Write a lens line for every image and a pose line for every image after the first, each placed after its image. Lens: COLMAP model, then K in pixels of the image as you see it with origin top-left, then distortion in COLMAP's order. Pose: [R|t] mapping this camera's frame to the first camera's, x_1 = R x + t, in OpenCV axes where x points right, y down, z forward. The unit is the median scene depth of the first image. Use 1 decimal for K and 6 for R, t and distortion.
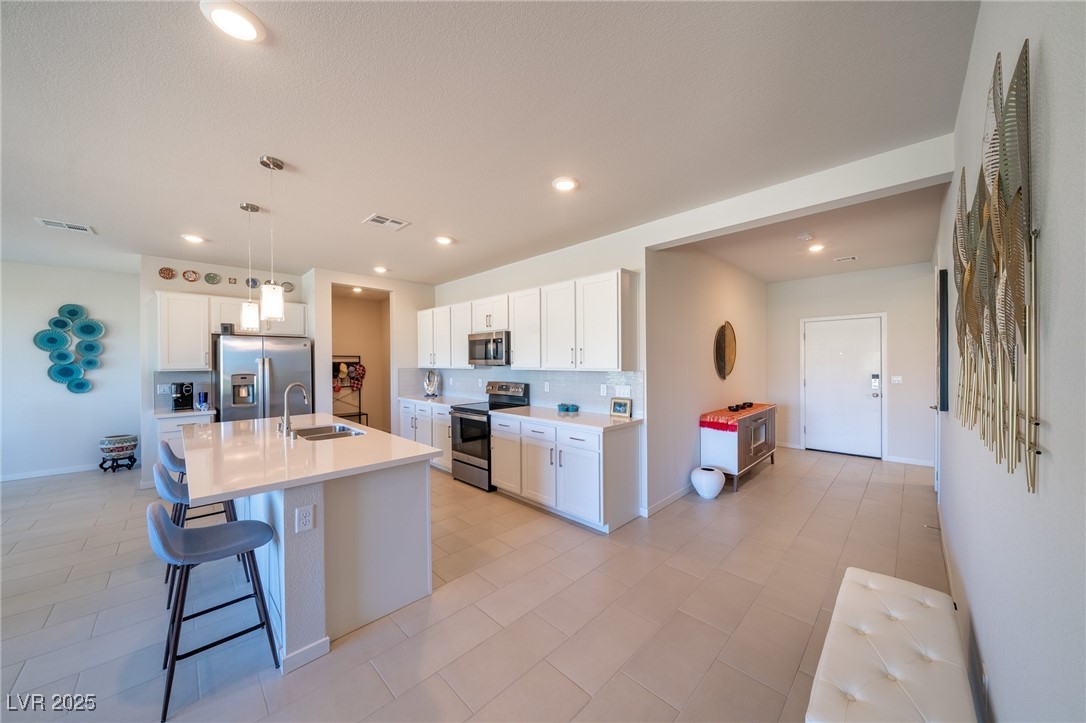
lens RADIAL K [[371.7, 0, 546.2], [0, 371.7, 362.7], [0, 0, 1]] dist [-0.005696, -0.000239]
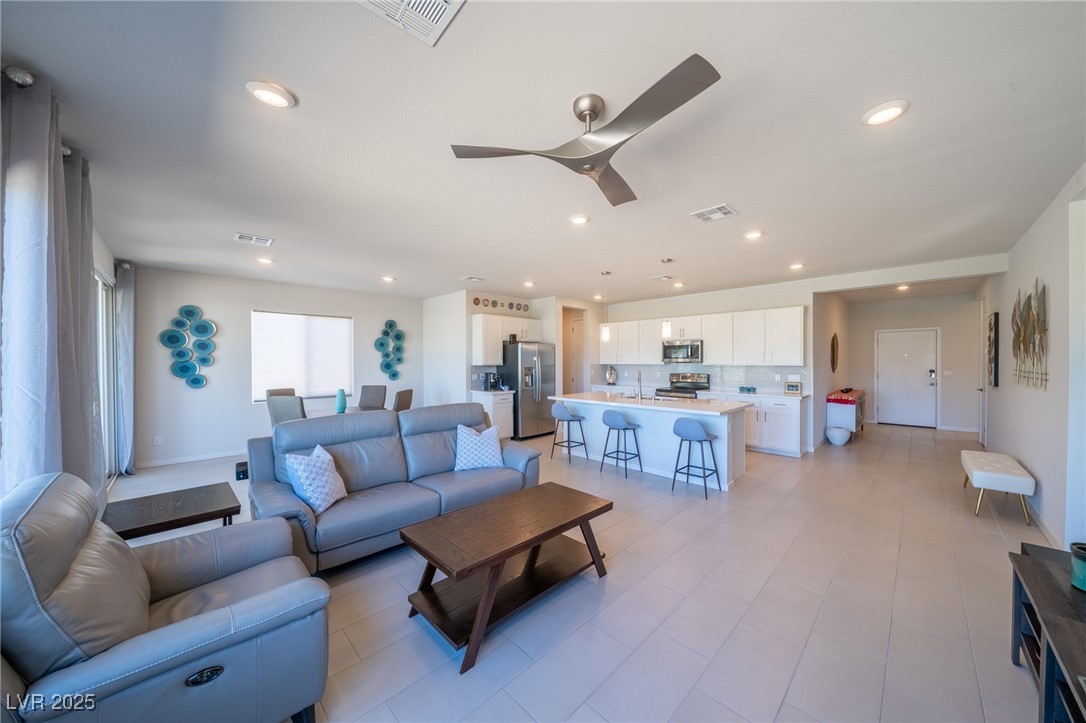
lens RADIAL K [[371.7, 0, 546.2], [0, 371.7, 362.7], [0, 0, 1]] dist [-0.005696, -0.000239]
pose [[0.999956, 0.003554, -0.008658, -0.745006], [-0.003517, 0.999985, 0.004253, 0.004742], [0.008672, -0.004222, 0.999953, -0.557108]]
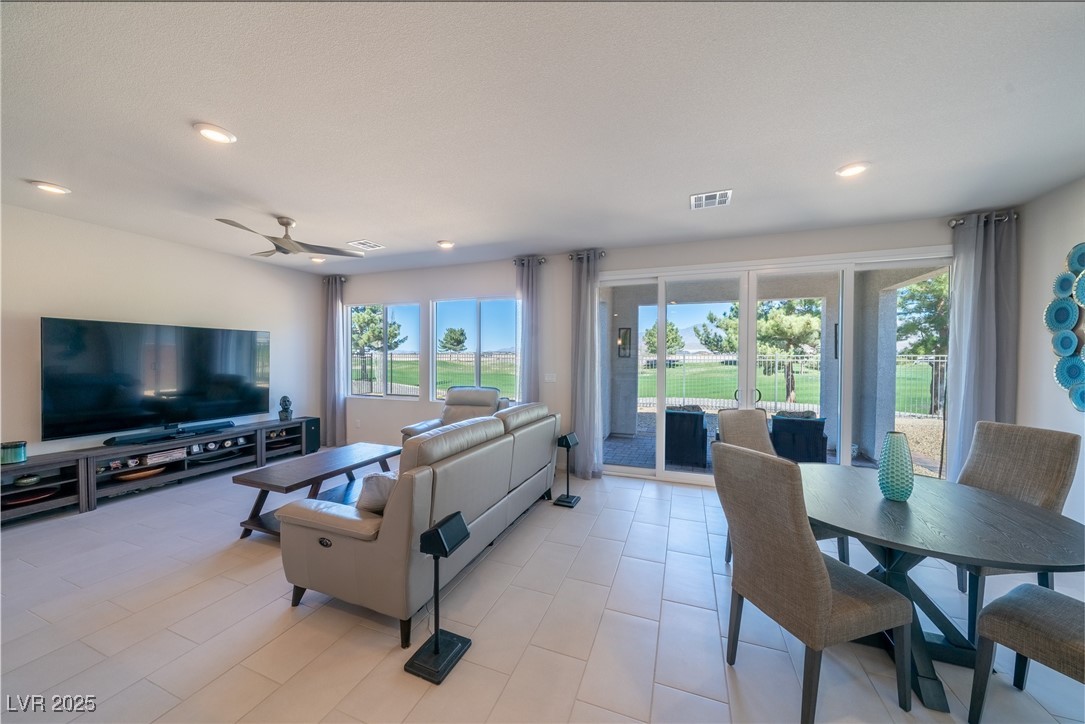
lens RADIAL K [[371.4, 0, 545.7], [0, 371.4, 363.2], [0, 0, 1]] dist [-0.005696, -0.000239]
pose [[-0.911219, 0.008993, -0.411825, -0.881582], [-0.000101, 0.999757, 0.022057, 0.007635], [0.411923, 0.020140, -0.910996, 0.861378]]
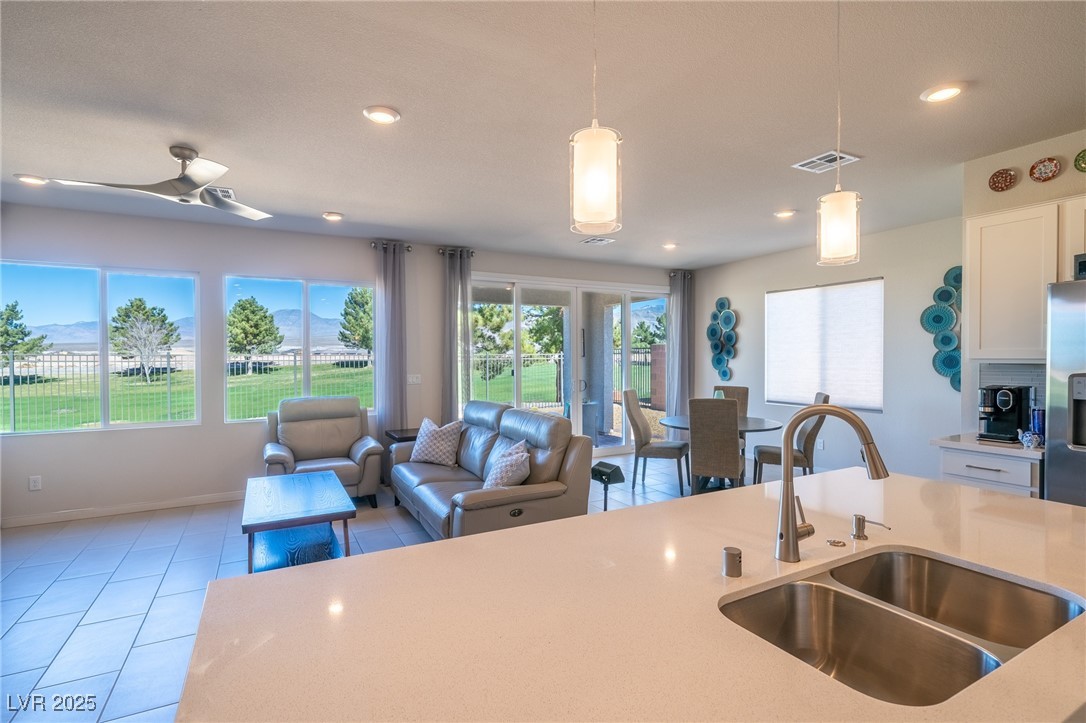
lens RADIAL K [[515.4, 0, 546.6], [0, 515.4, 364.7], [0, 0, 1]] dist [0.000510, -0.000154]
pose [[-0.282018, 0.022463, -0.959146, -0.120948], [0.004578, 0.999746, 0.022068, 0.005905], [0.959398, 0.001832, -0.282049, 0.594201]]
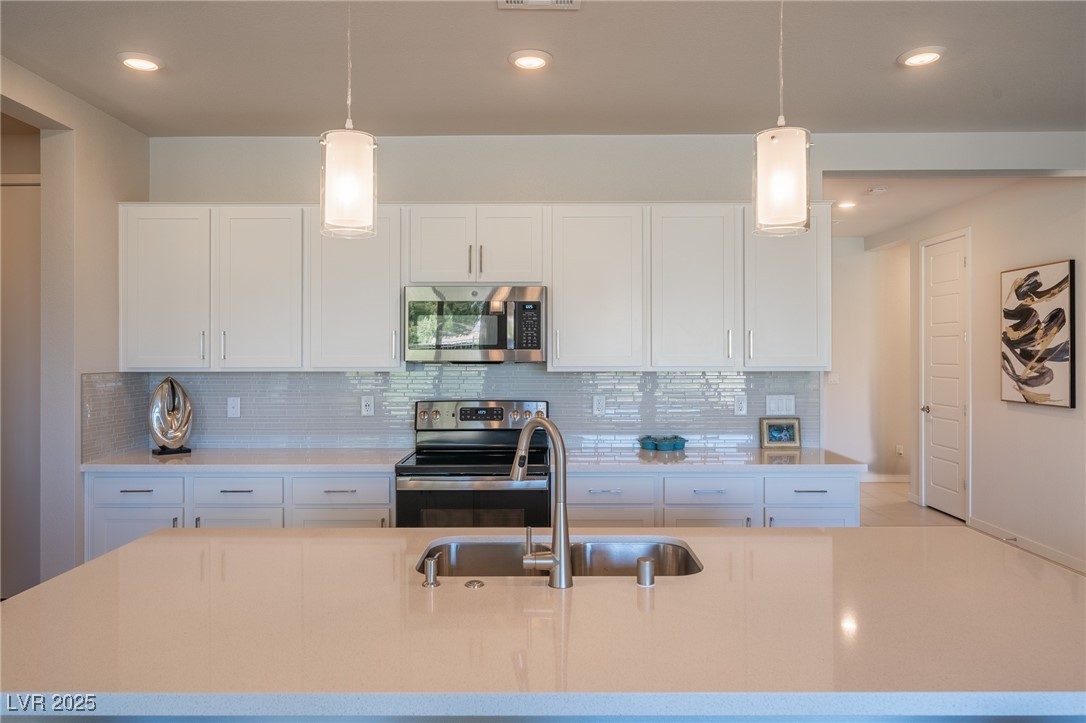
lens RADIAL K [[735.5, 0, 539.1], [0, 735.5, 349.5], [0, 0, 1]] dist [-0.001006, -0.000323]
pose [[0.717387, 0.008480, 0.696623, -0.745734], [-0.000879, 0.999936, -0.011267, 0.001682], [-0.696674, 0.007471, 0.717349, 0.360831]]
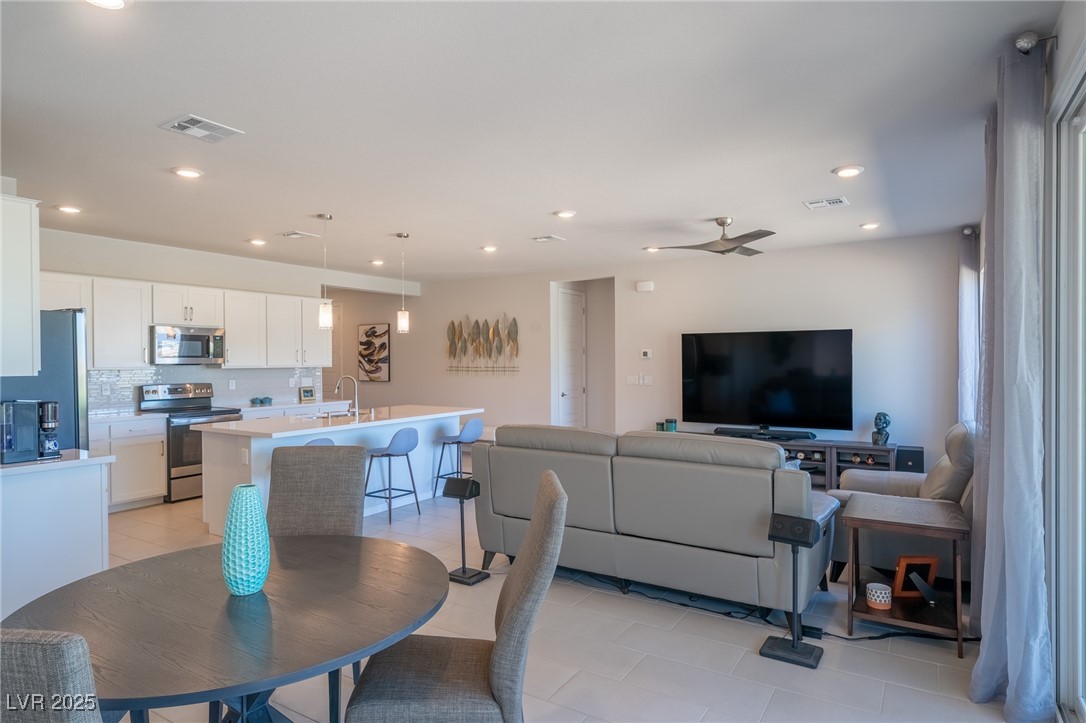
lens RADIAL K [[614.1, 0, 551.0], [0, 614.1, 364.1], [0, 0, 1]] dist [-0.005506, 0.001887]
pose [[-0.226636, 0.001633, 0.973978, -1.887027], [0.009064, 0.999959, 0.000433, 0.014782], [-0.973937, 0.008927, -0.226641, 0.530855]]
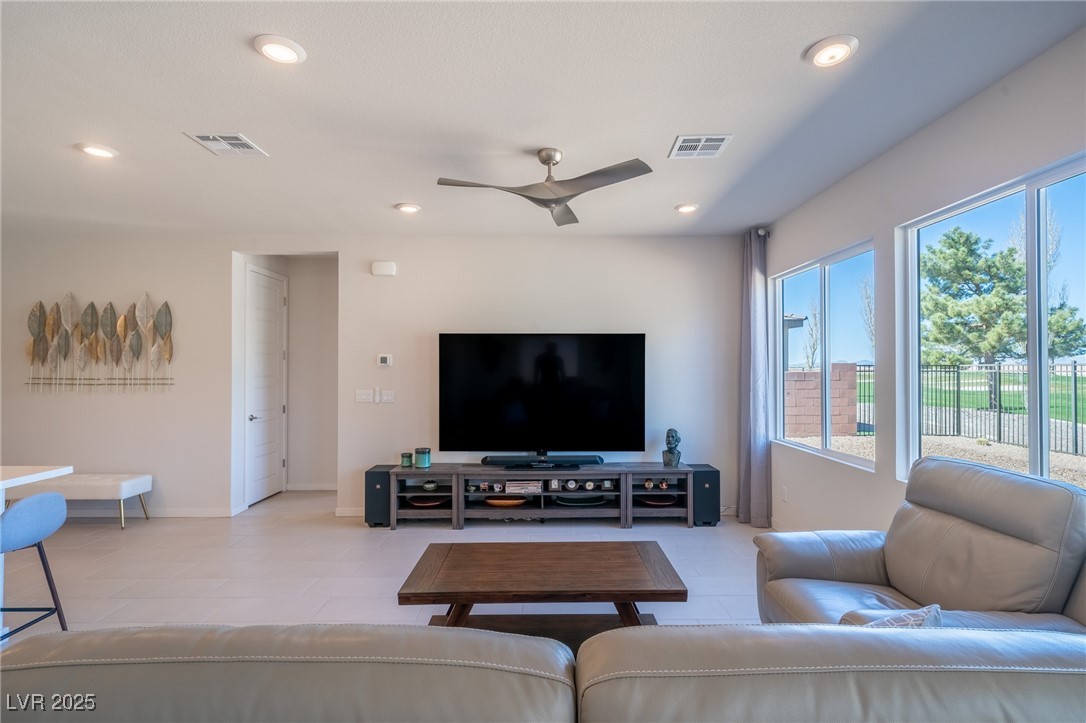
lens RADIAL K [[510.1, 0, 549.0], [0, 510.1, 362.7], [0, 0, 1]] dist [-0.000798, 0.000540]
pose [[-0.711002, 0.015267, 0.703024, -1.194813], [0.006734, 0.999866, -0.014903, 0.012474], [-0.703158, -0.005861, -0.711010, 0.378650]]
